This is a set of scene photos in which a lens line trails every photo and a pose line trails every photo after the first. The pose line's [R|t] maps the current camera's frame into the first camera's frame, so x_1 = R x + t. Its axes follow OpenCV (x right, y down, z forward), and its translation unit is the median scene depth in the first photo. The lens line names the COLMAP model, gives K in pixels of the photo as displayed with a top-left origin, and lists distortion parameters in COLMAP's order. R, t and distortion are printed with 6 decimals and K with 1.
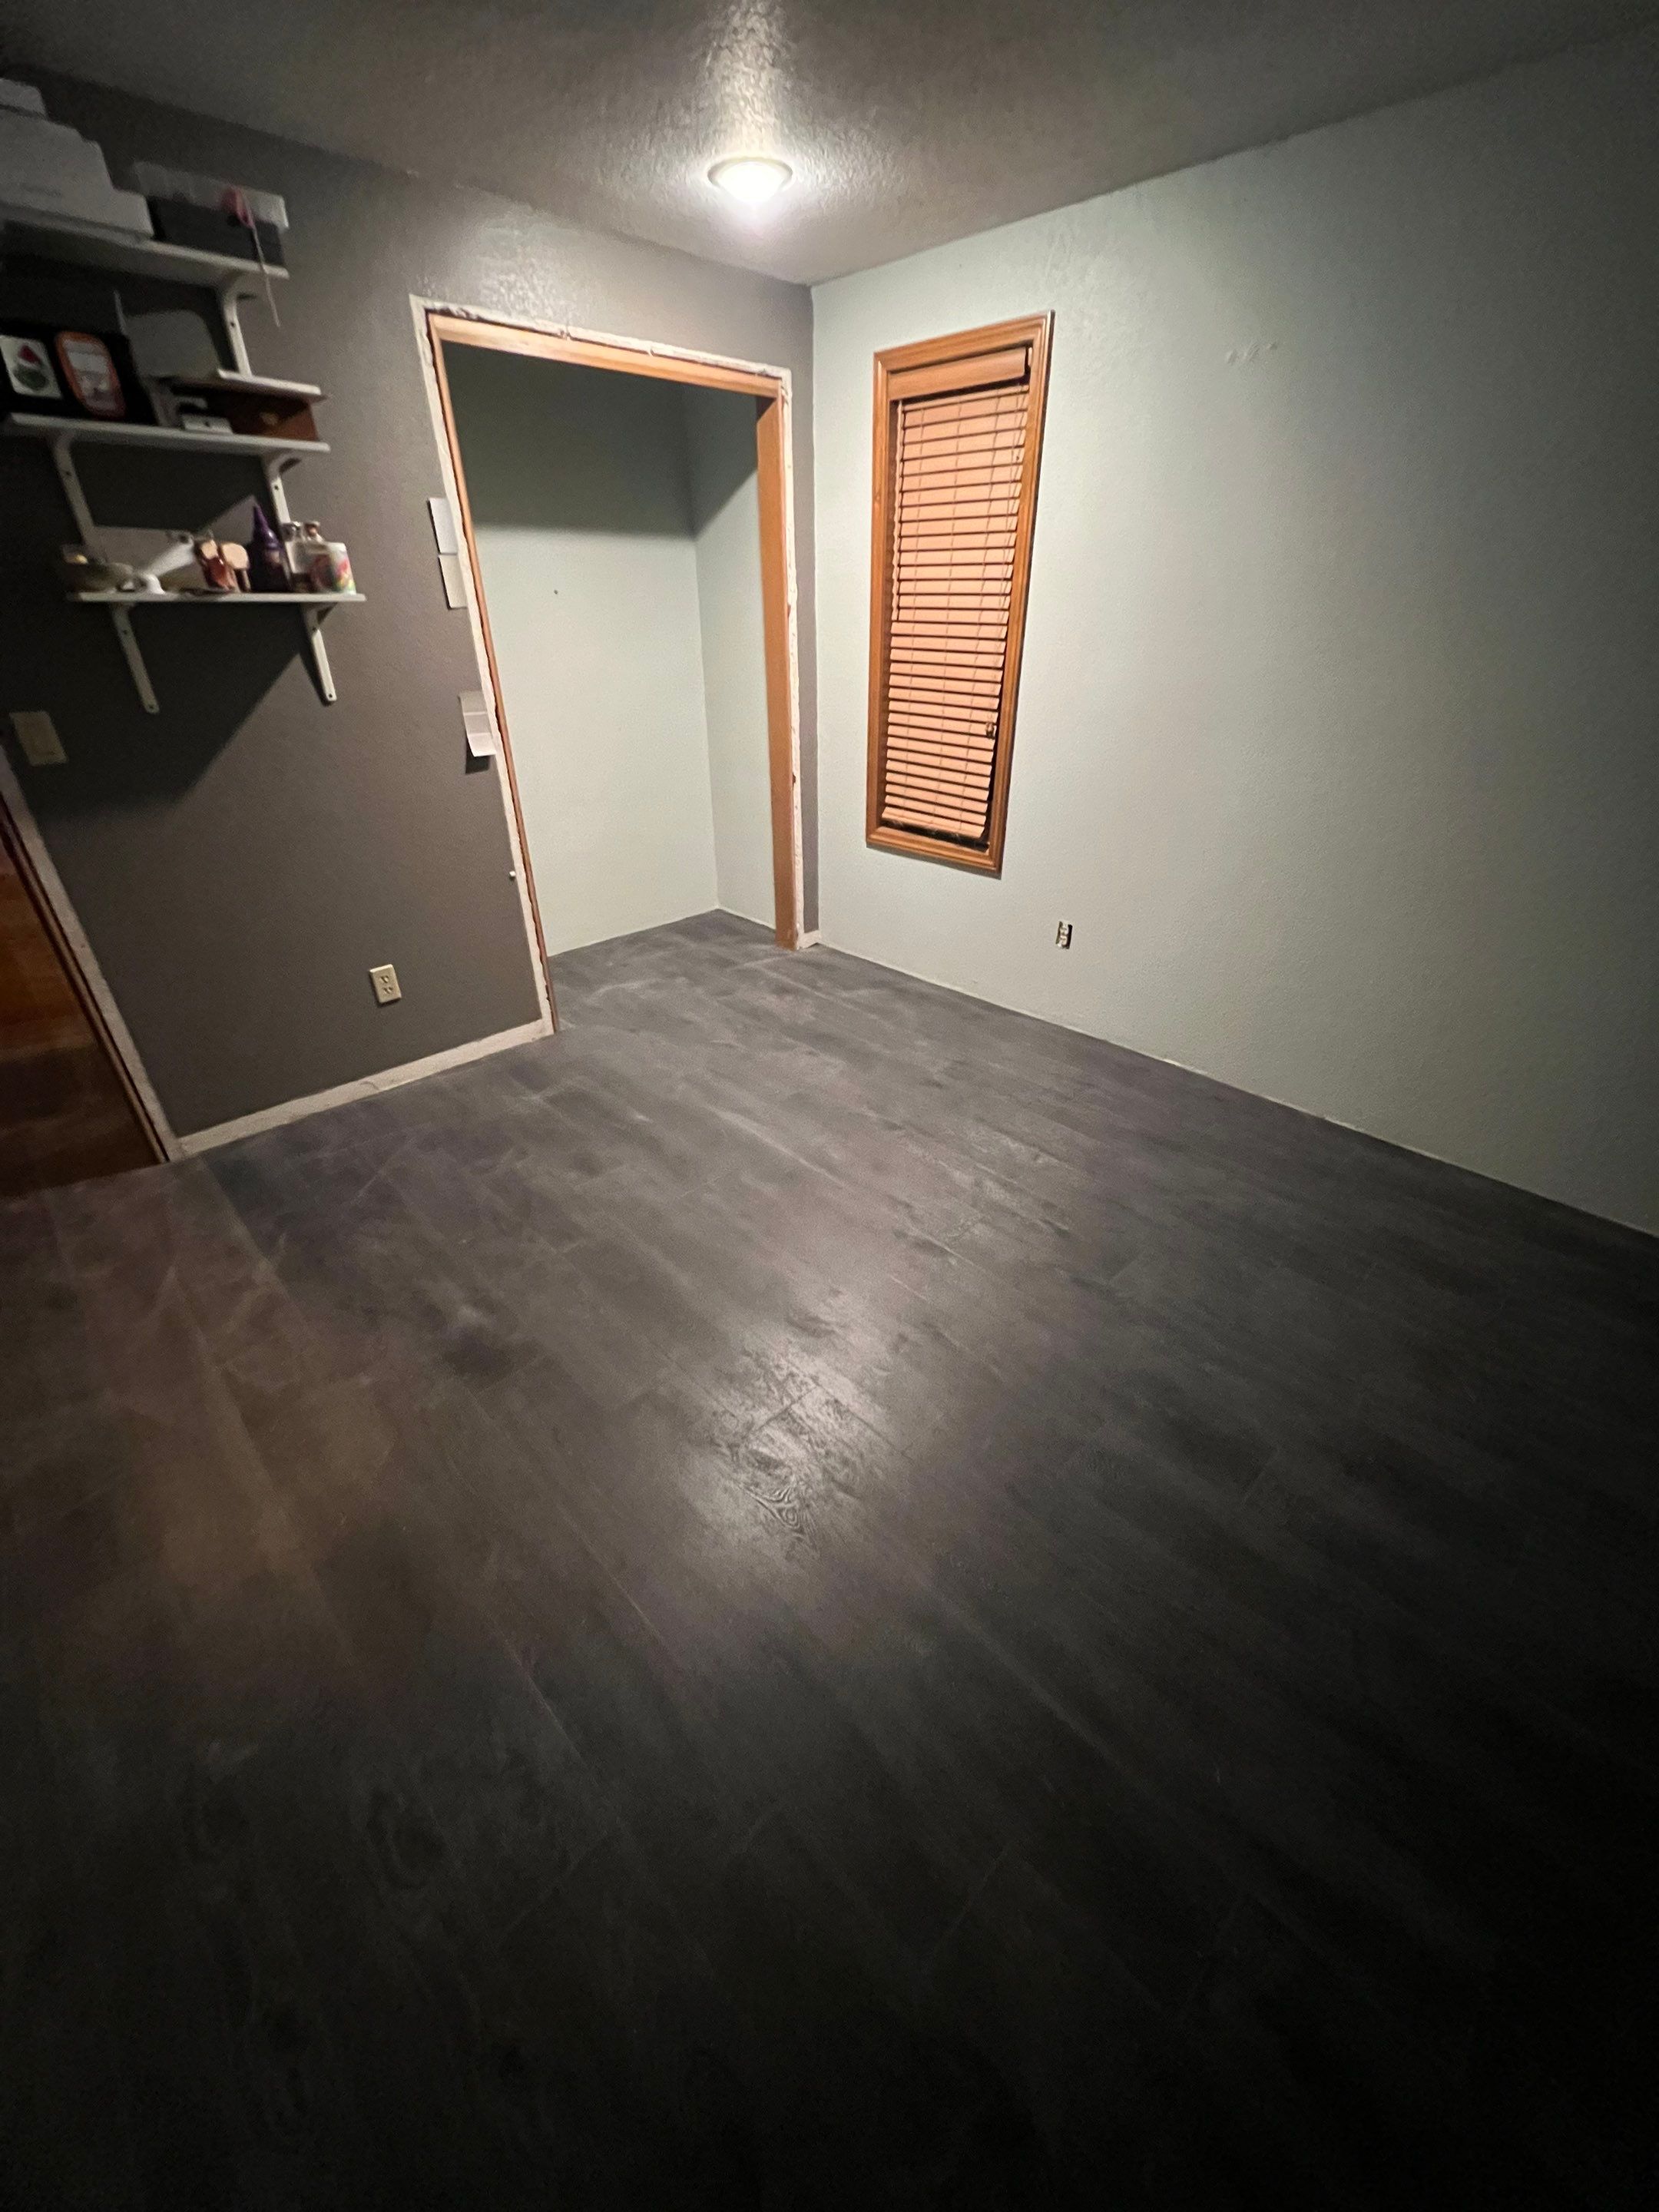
lens RADIAL K [[880.9, 0, 828.2], [0, 880.9, 1105.0], [0, 0, 1]] dist [-0.000937, 0.000091]
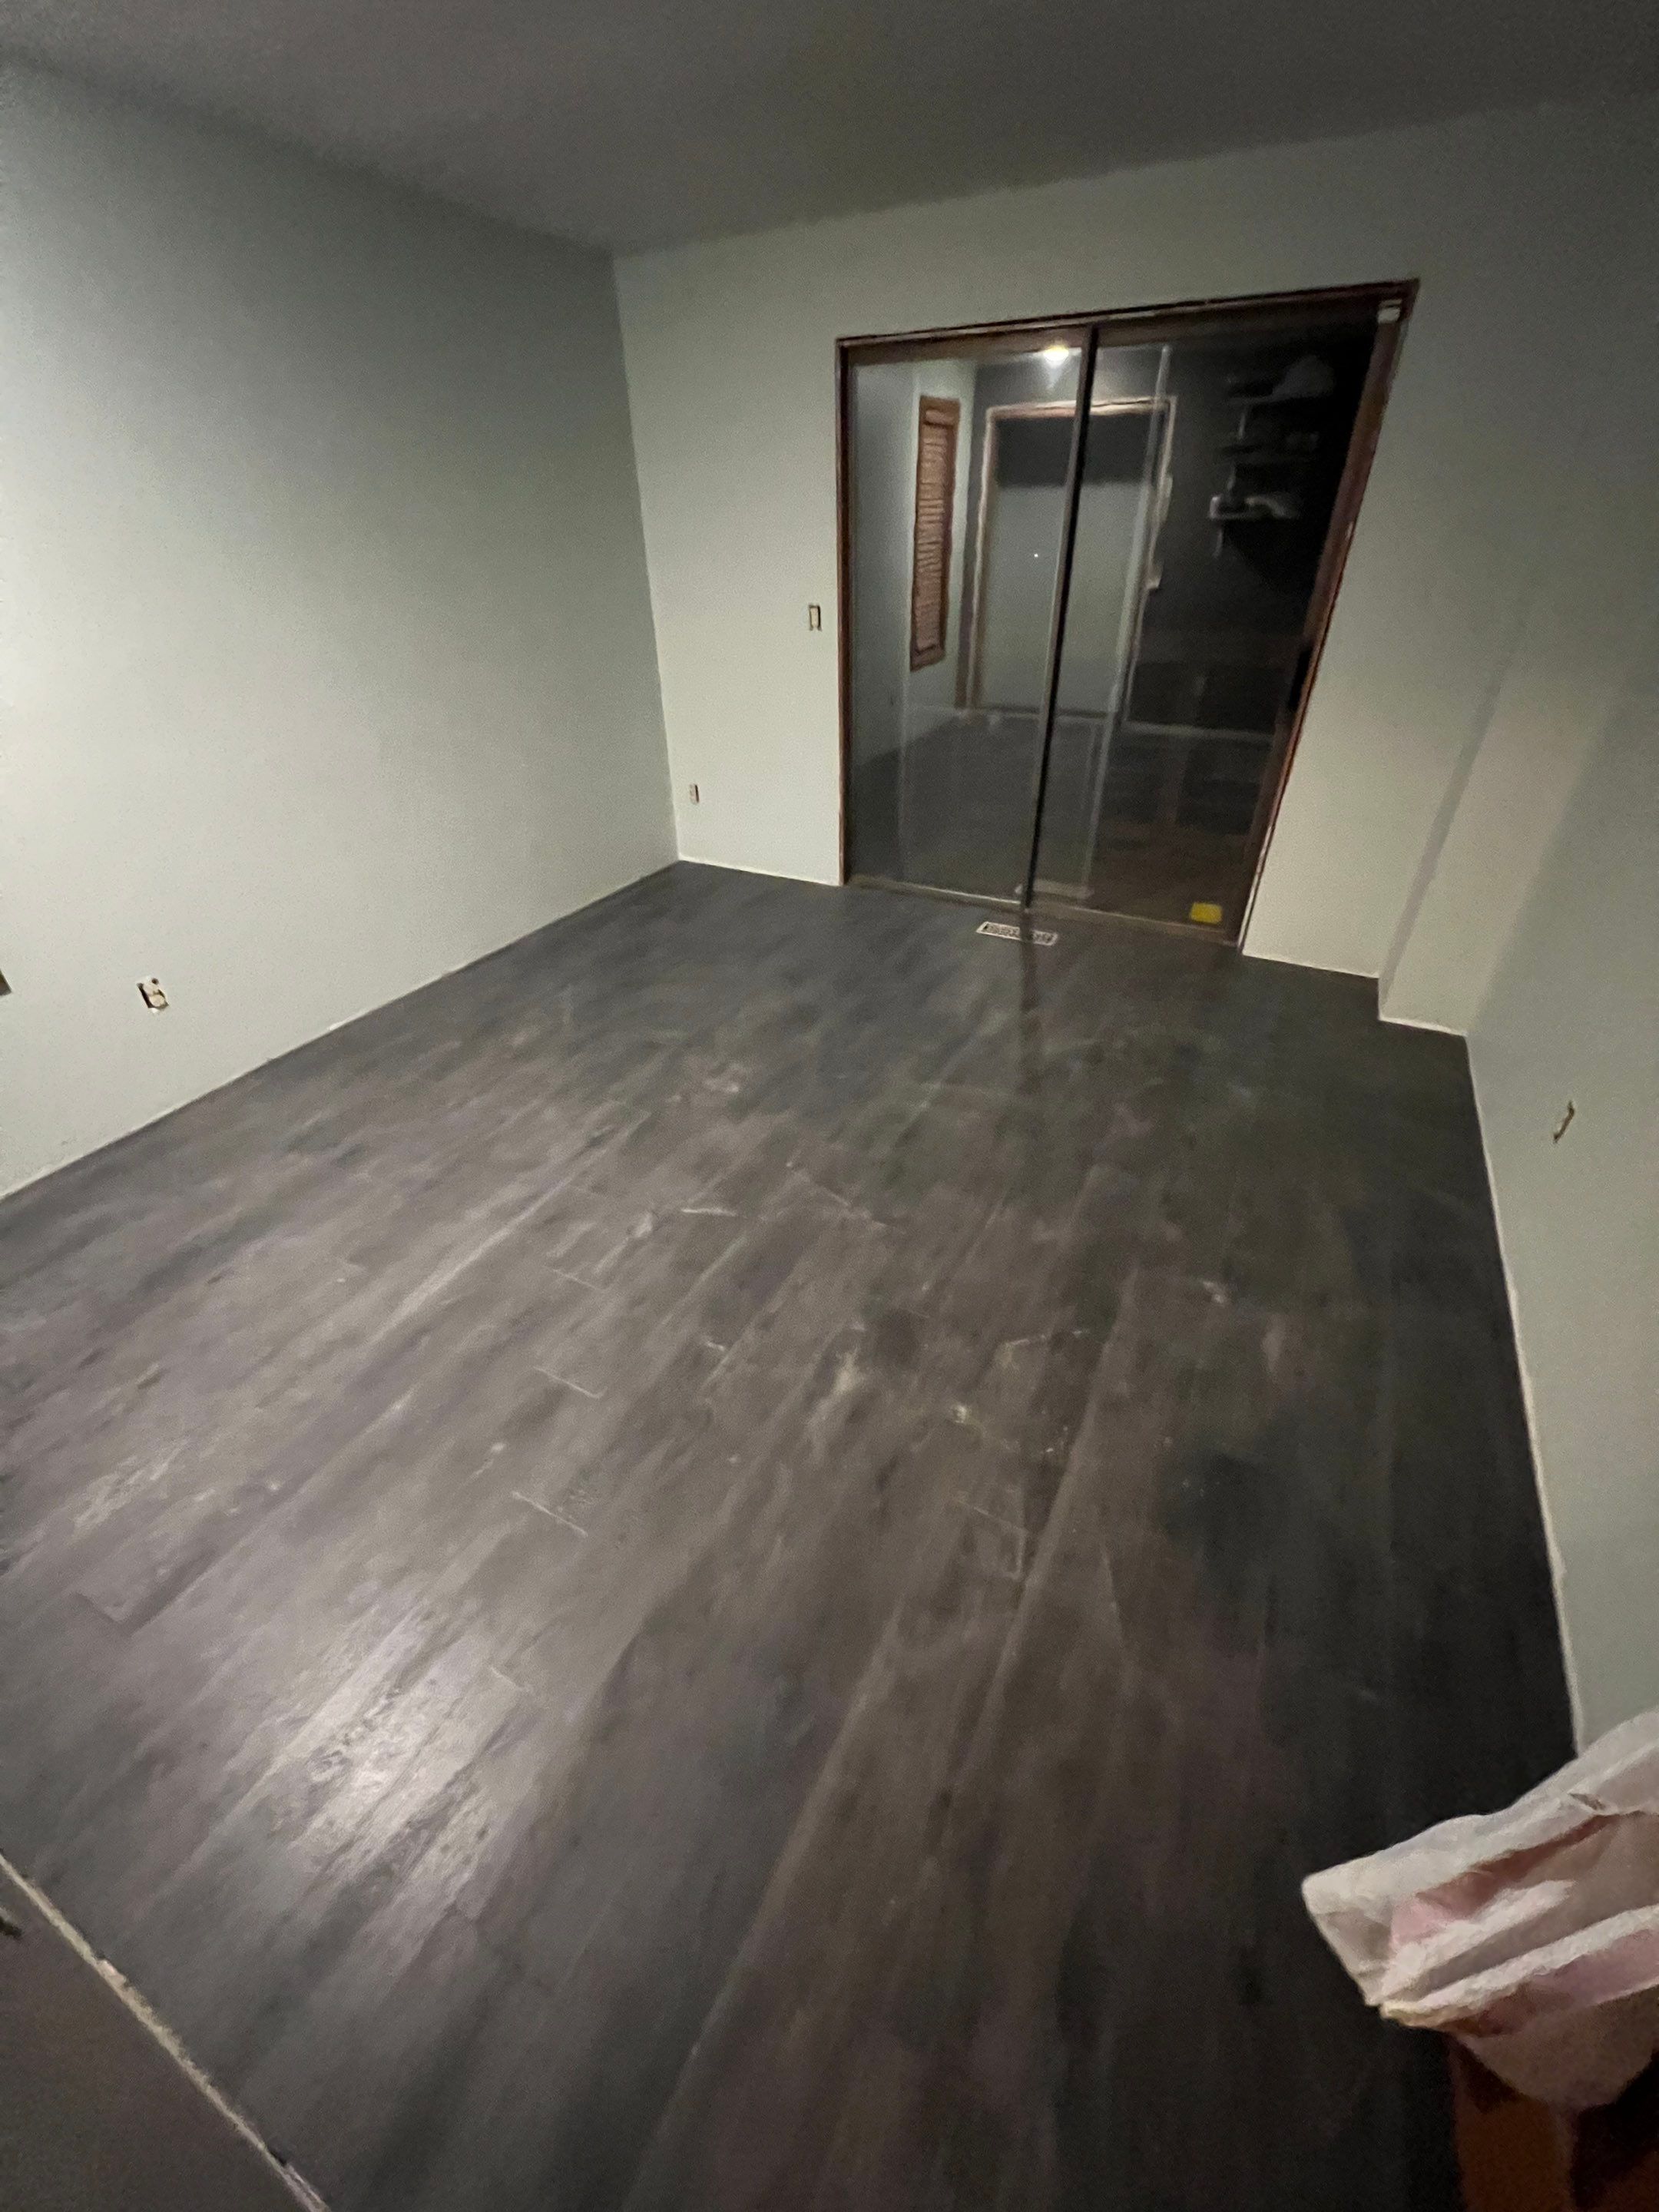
lens RADIAL K [[880.9, 0, 828.2], [0, 880.9, 1105.0], [0, 0, 1]] dist [-0.000937, 0.000091]
pose [[-0.308018, -0.523602, 0.794334, -0.832966], [0.491635, 0.627205, 0.604077, -0.423377], [-0.814506, 0.576589, 0.064230, 0.680924]]
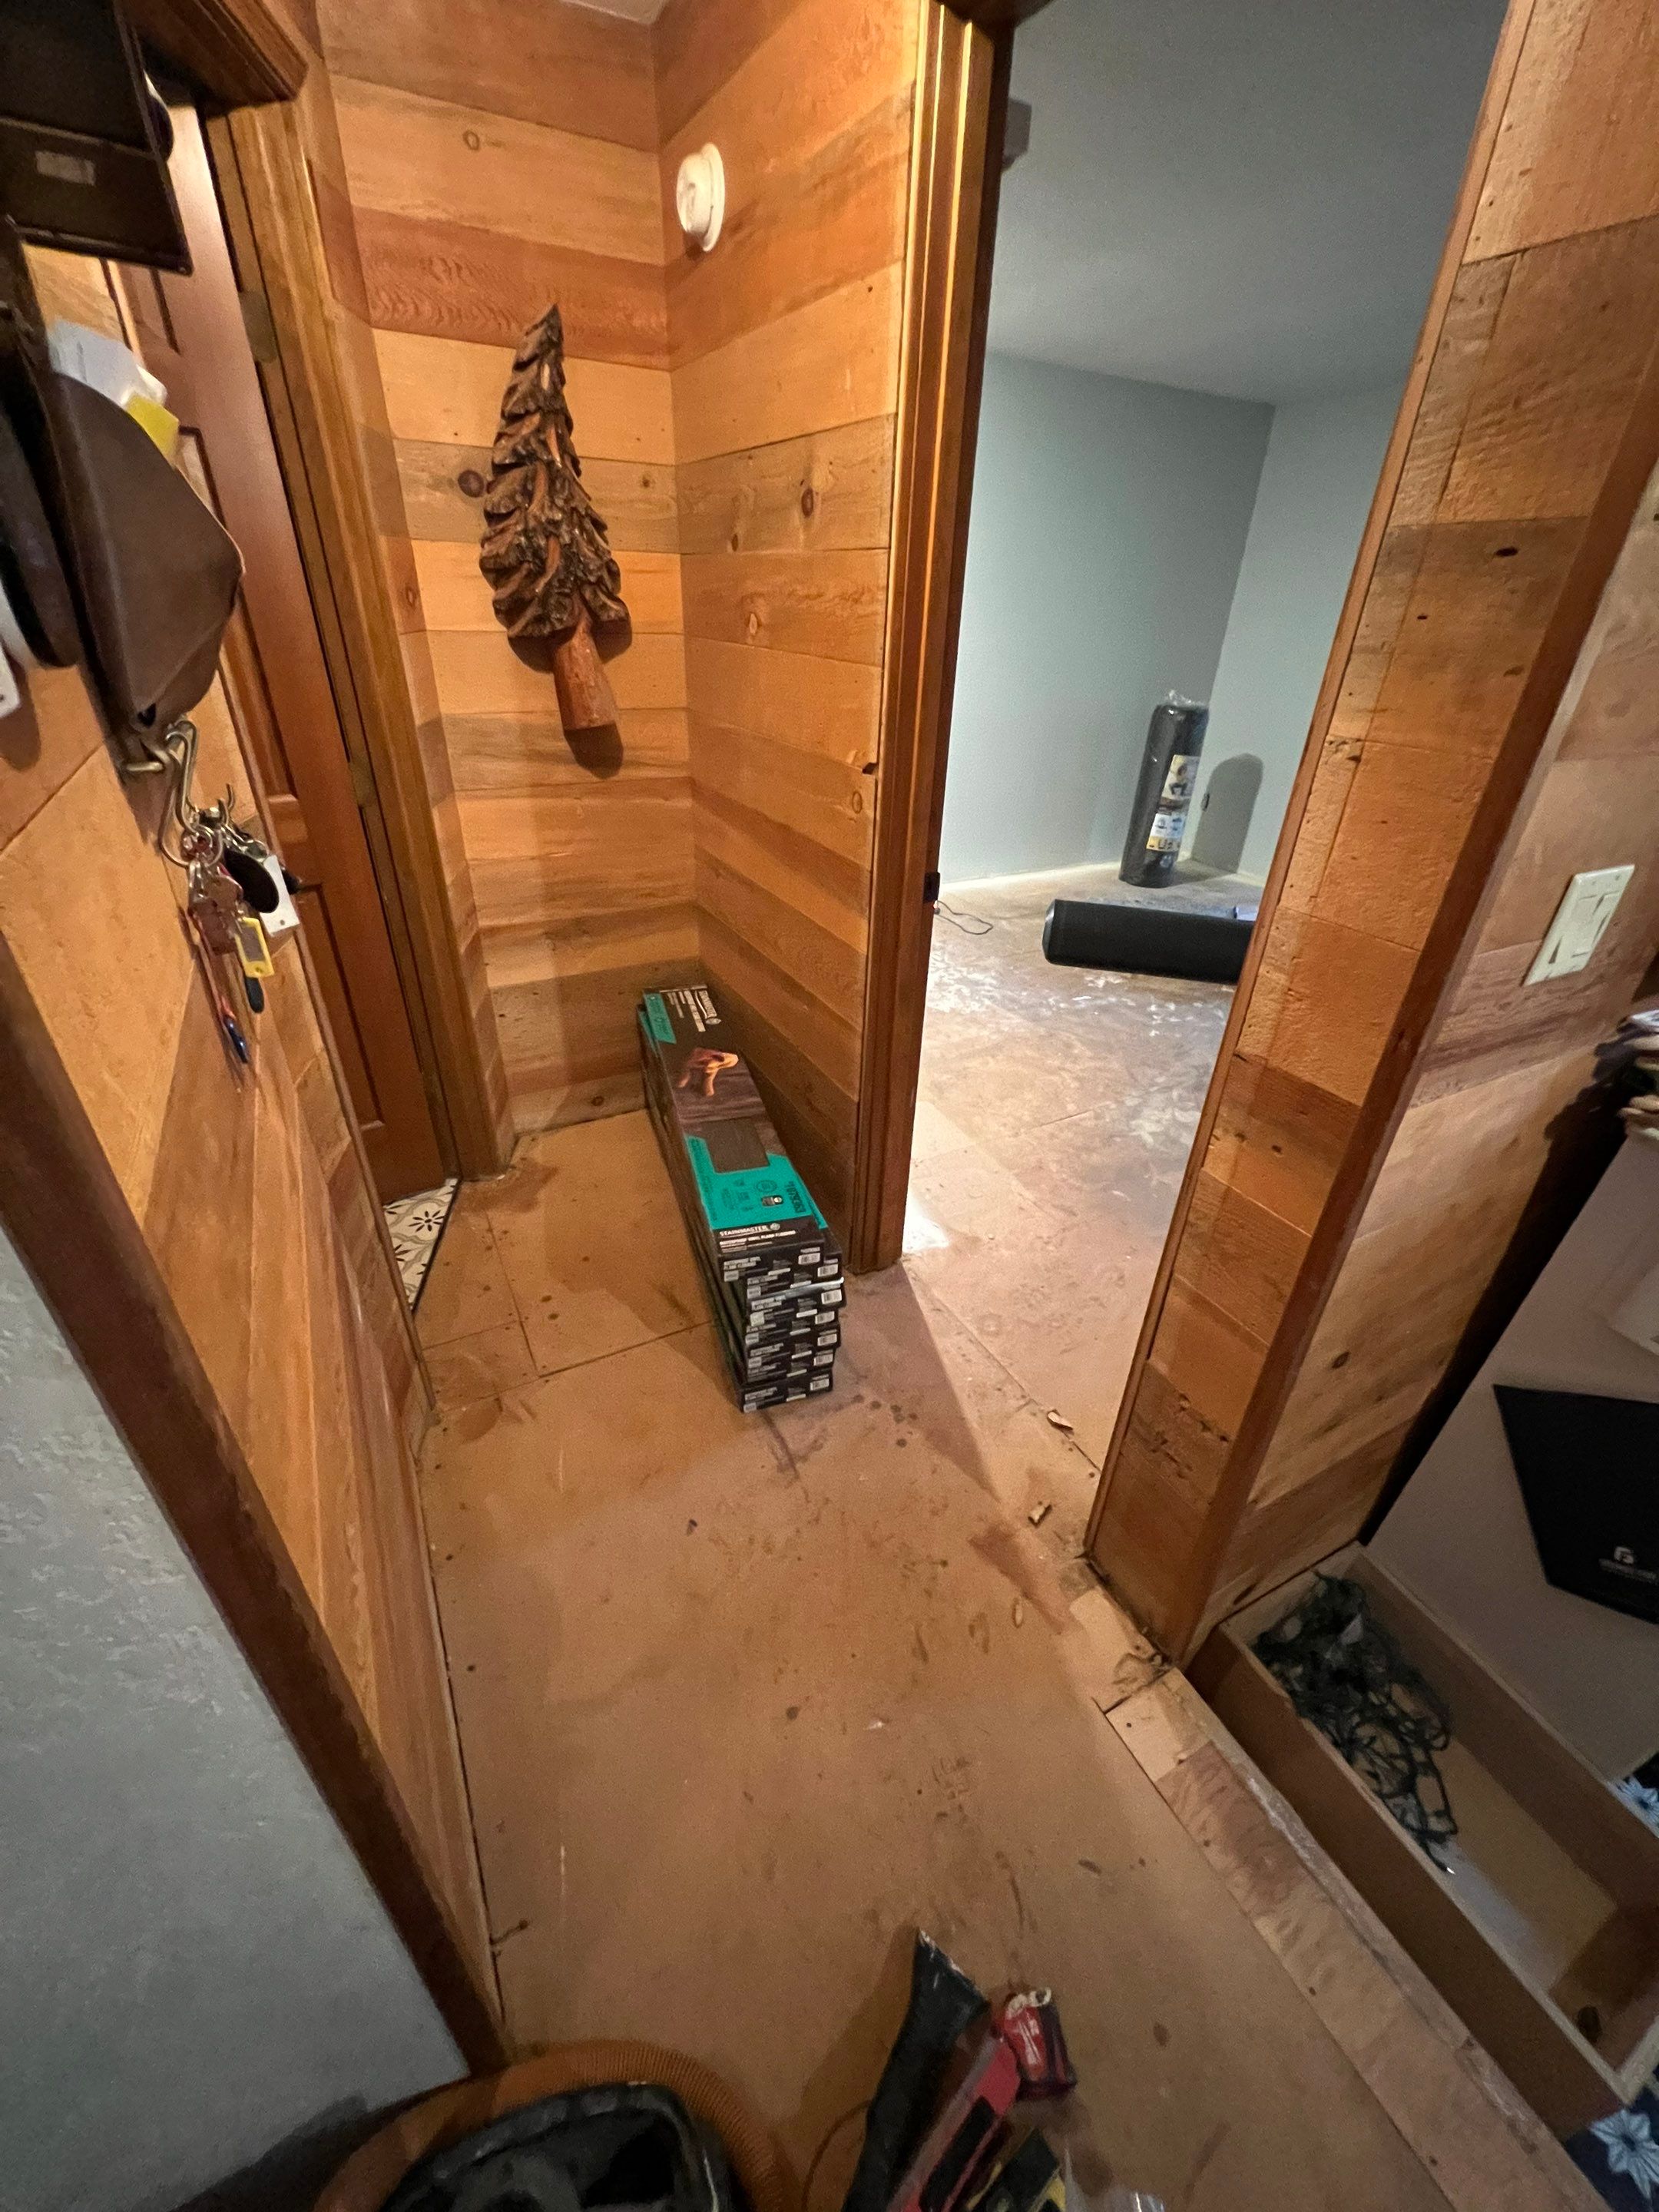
lens RADIAL K [[880.9, 0, 828.2], [0, 880.9, 1105.0], [0, 0, 1]] dist [-0.000937, 0.000091]
pose [[0.275155, -0.476311, 0.835115, -1.537439], [0.454775, 0.829799, 0.323439, -0.394165], [-0.847035, 0.290794, 0.444938, 0.692490]]
